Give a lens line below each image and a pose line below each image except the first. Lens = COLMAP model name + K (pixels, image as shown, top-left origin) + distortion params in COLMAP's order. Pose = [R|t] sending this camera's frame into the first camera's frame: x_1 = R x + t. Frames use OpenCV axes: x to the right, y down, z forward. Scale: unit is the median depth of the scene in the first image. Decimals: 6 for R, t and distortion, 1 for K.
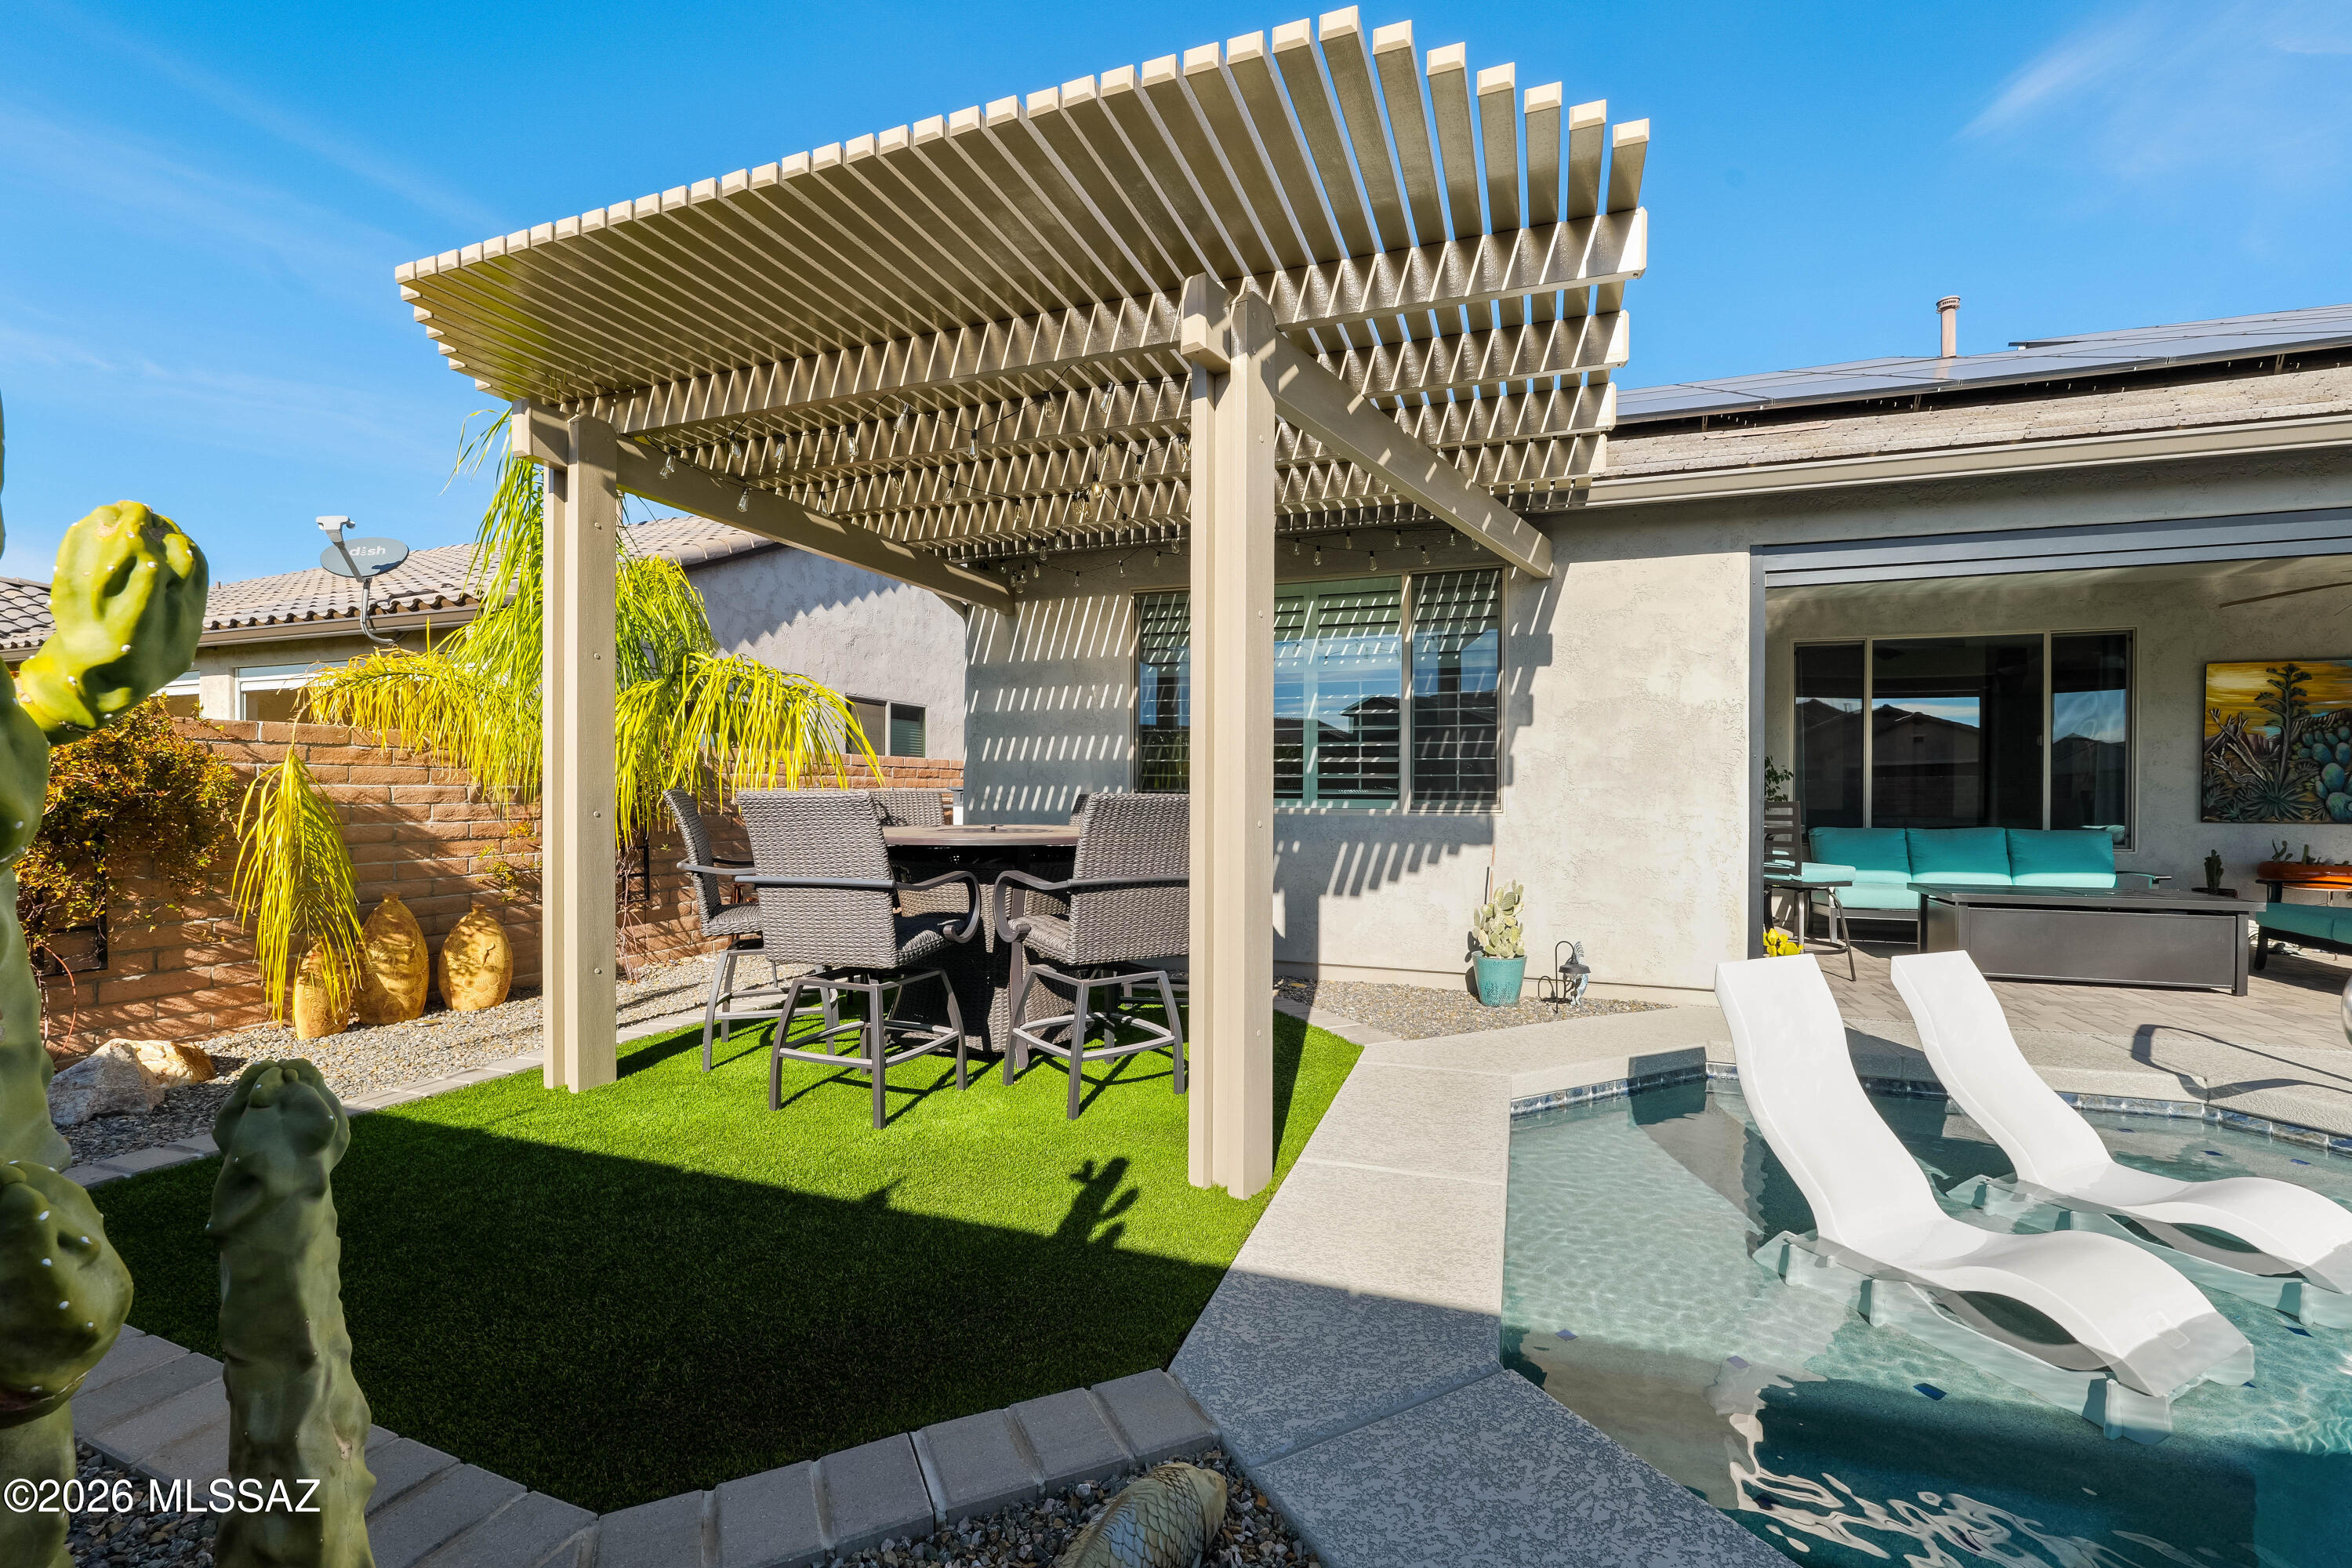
lens RADIAL K [[985.7, 0, 1177.8], [0, 985.7, 777.6], [0, 0, 1]] dist [-0.011502, 0.000324]
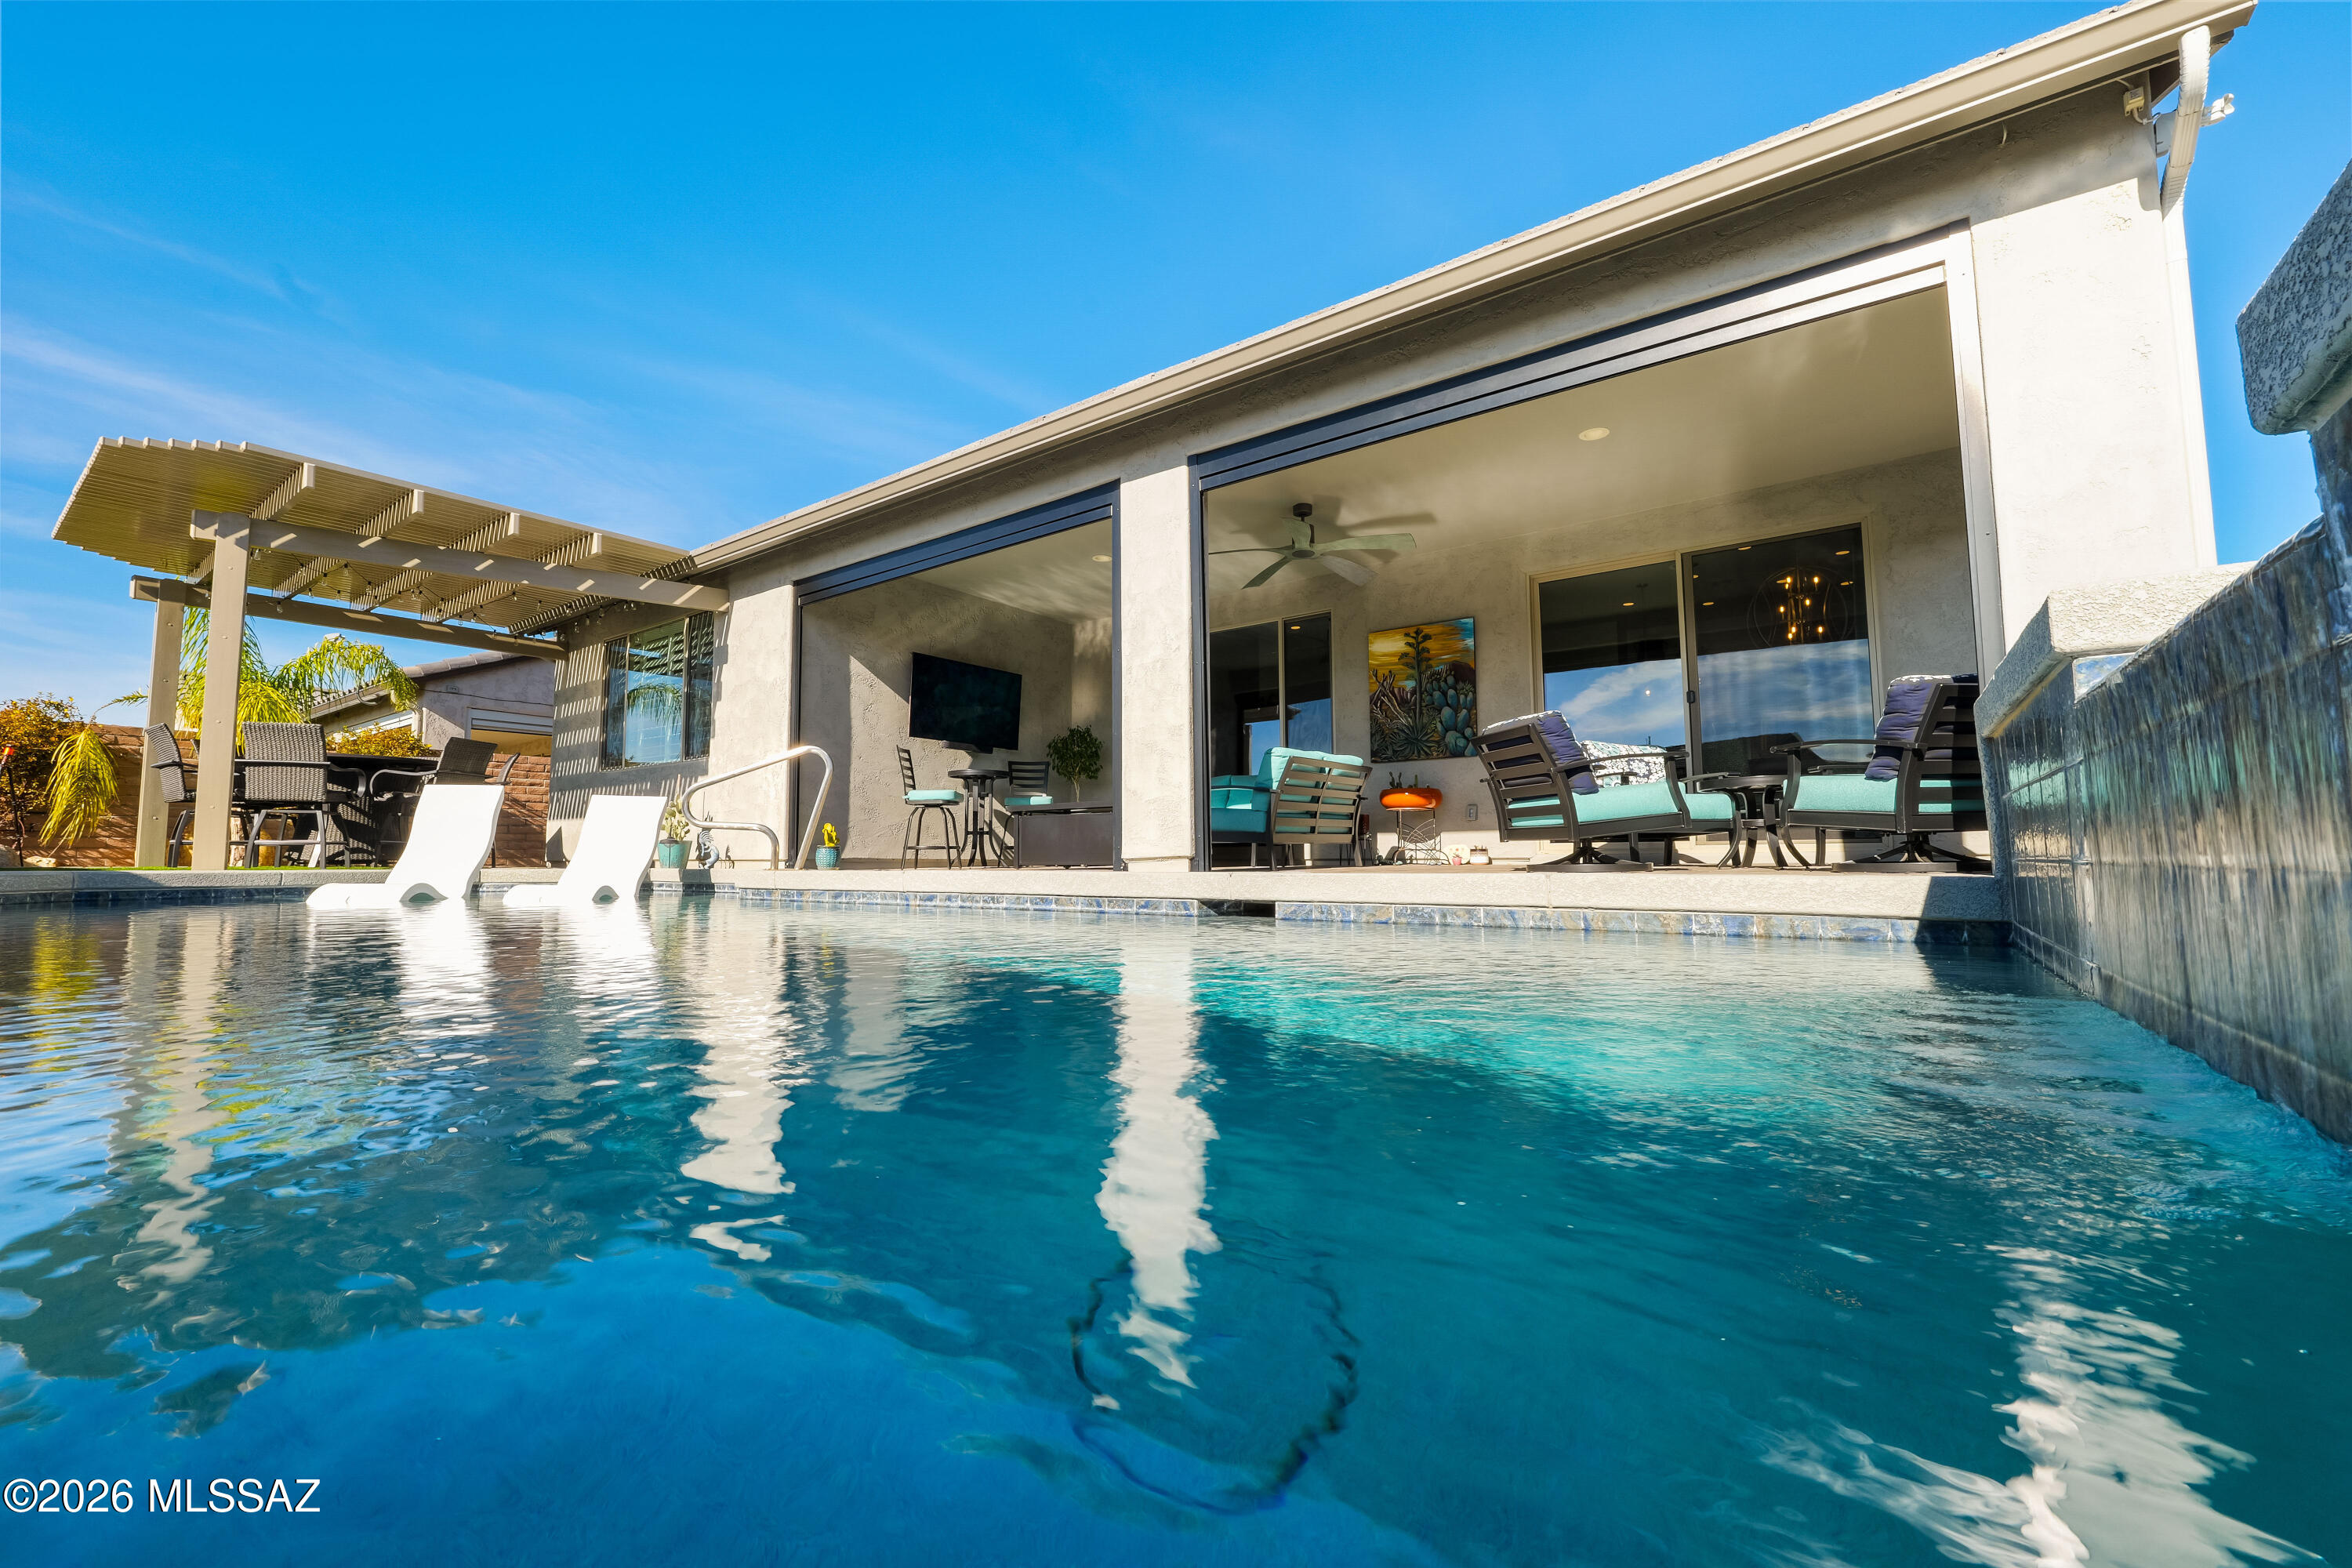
lens RADIAL K [[963.0, 0, 1176.0], [0, 963.0, 784.0], [0, 0, 1]] dist [-0.002917, -0.000008]
pose [[0.955599, -0.030904, -0.293046, 1.199494], [0.009164, 0.997121, -0.075271, 0.162889], [0.294528, 0.069243, 0.953131, -0.212926]]
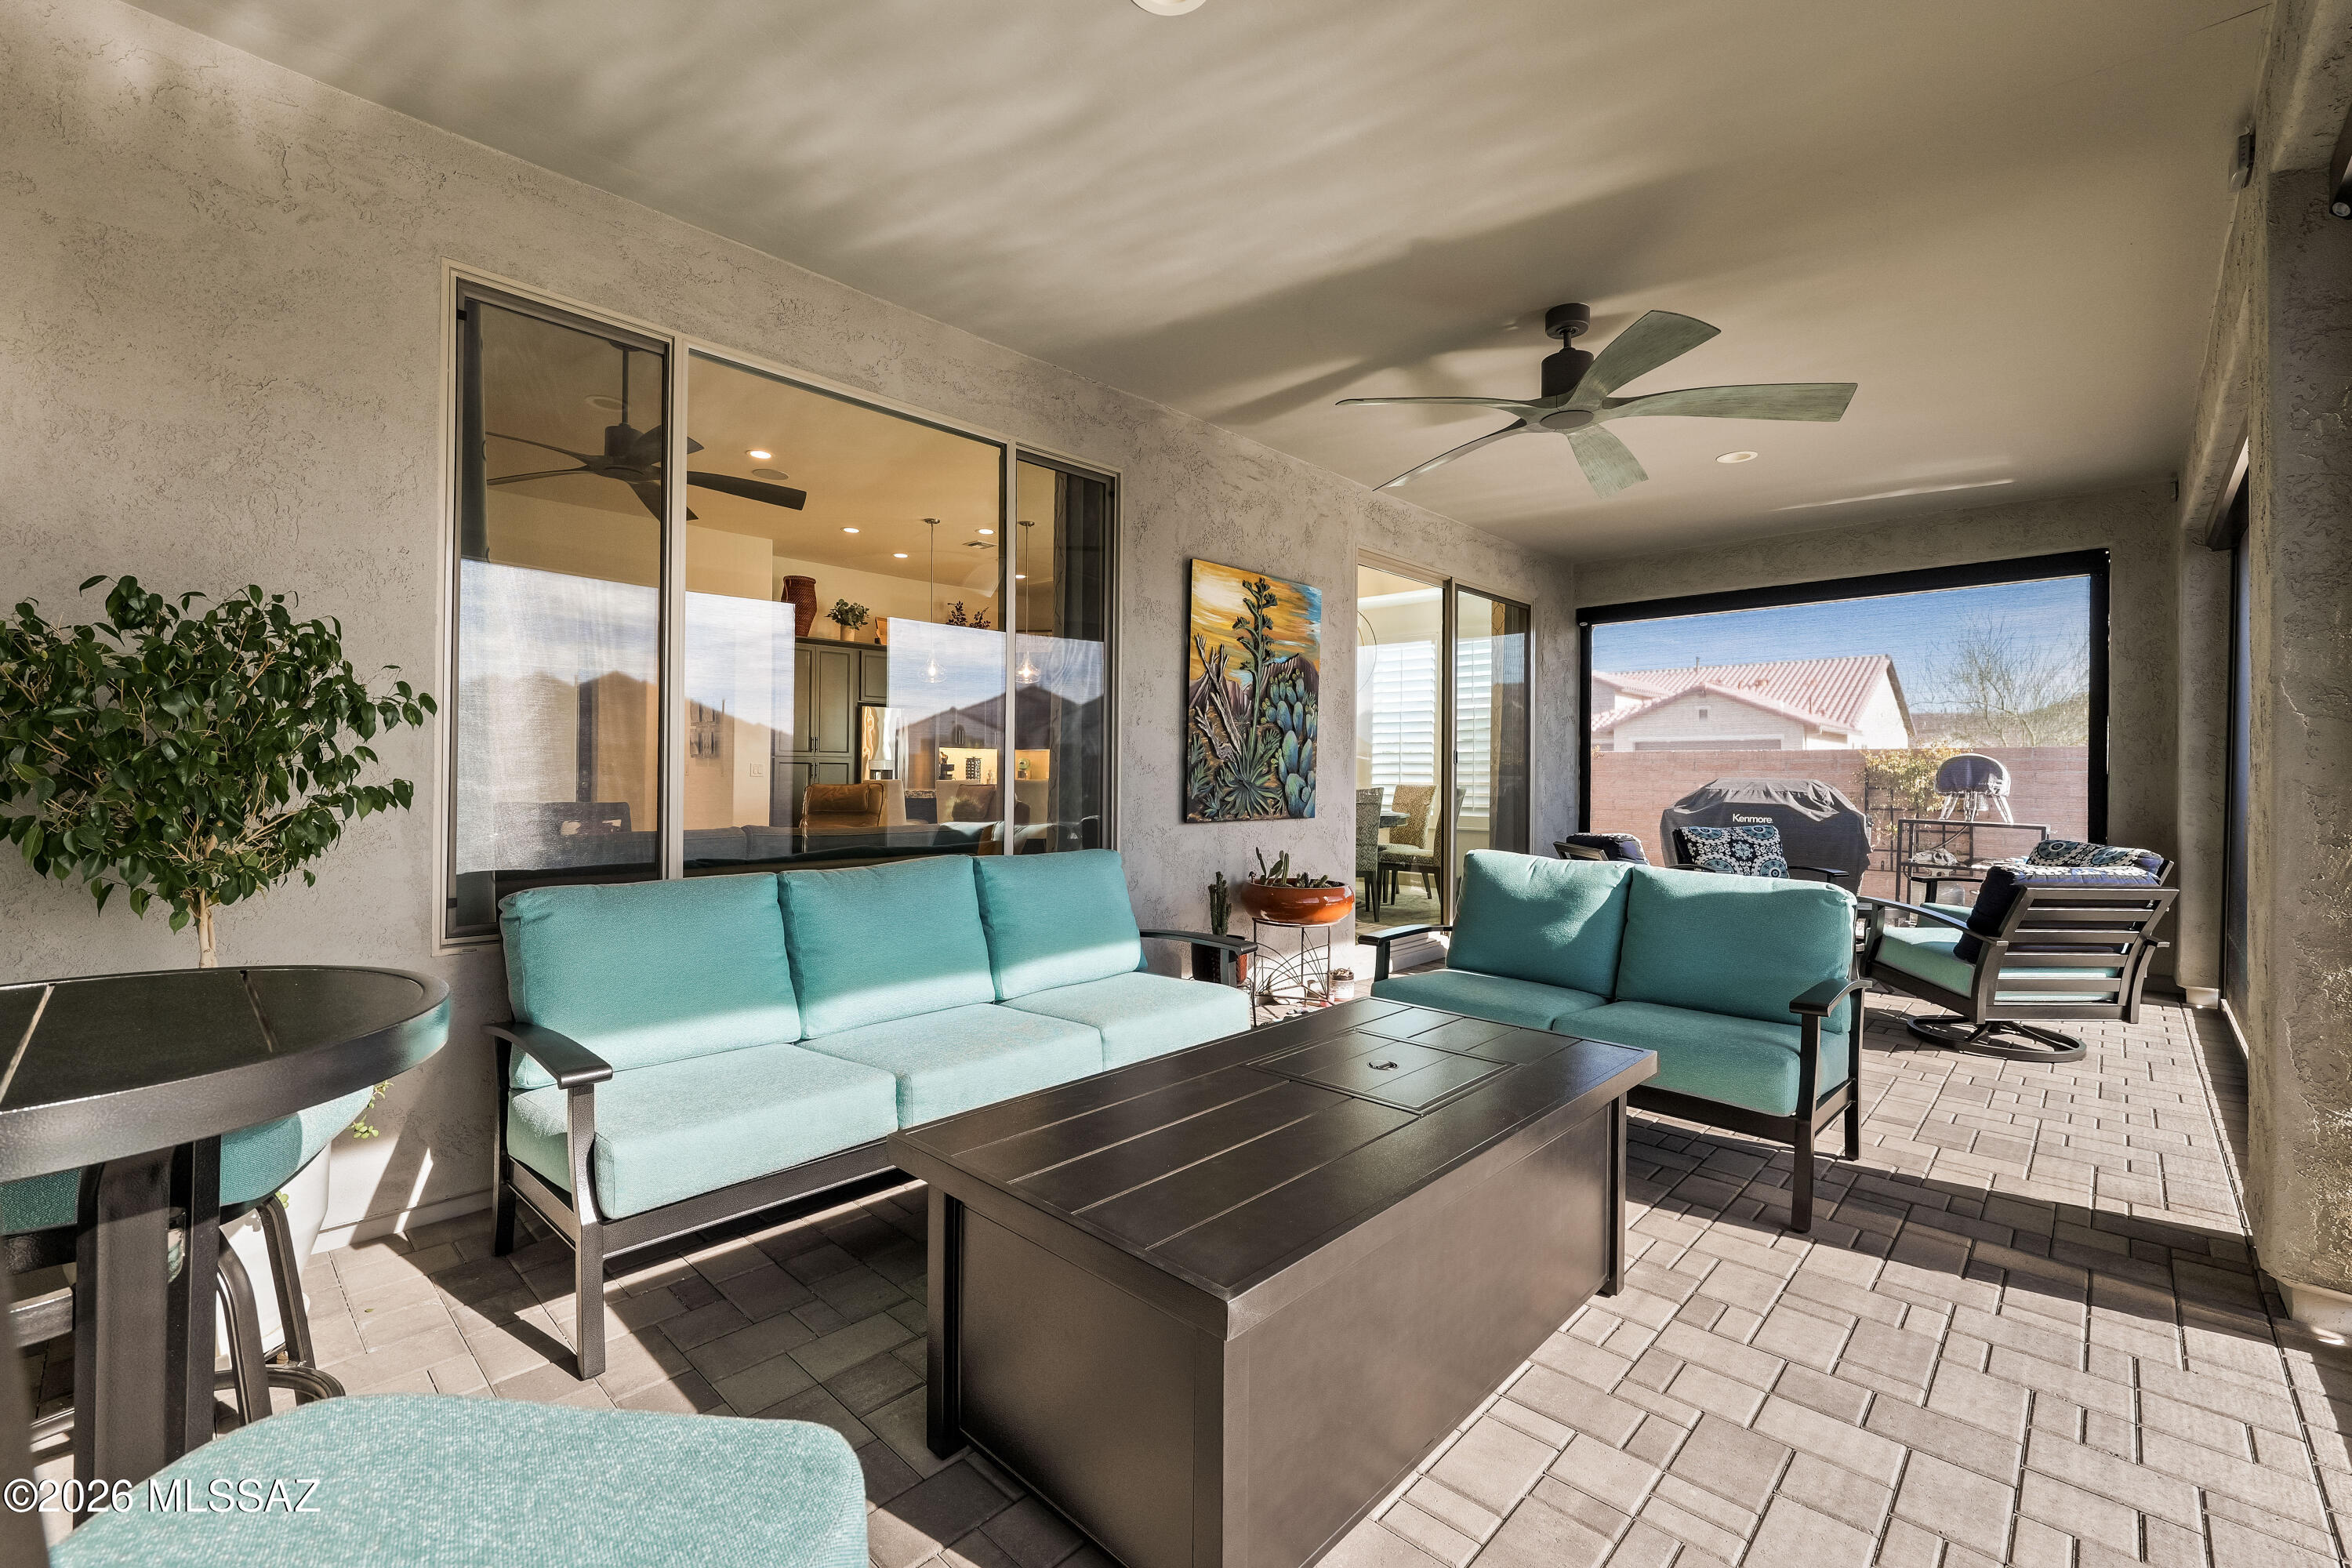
lens RADIAL K [[985.7, 0, 1177.8], [0, 985.7, 777.6], [0, 0, 1]] dist [-0.011502, 0.000324]
pose [[0.410130, 0.000477, 0.912027, 0.510940], [0.000502, 1.000000, -0.000748, 0.018686], [-0.912027, 0.000764, 0.410129, 0.775351]]
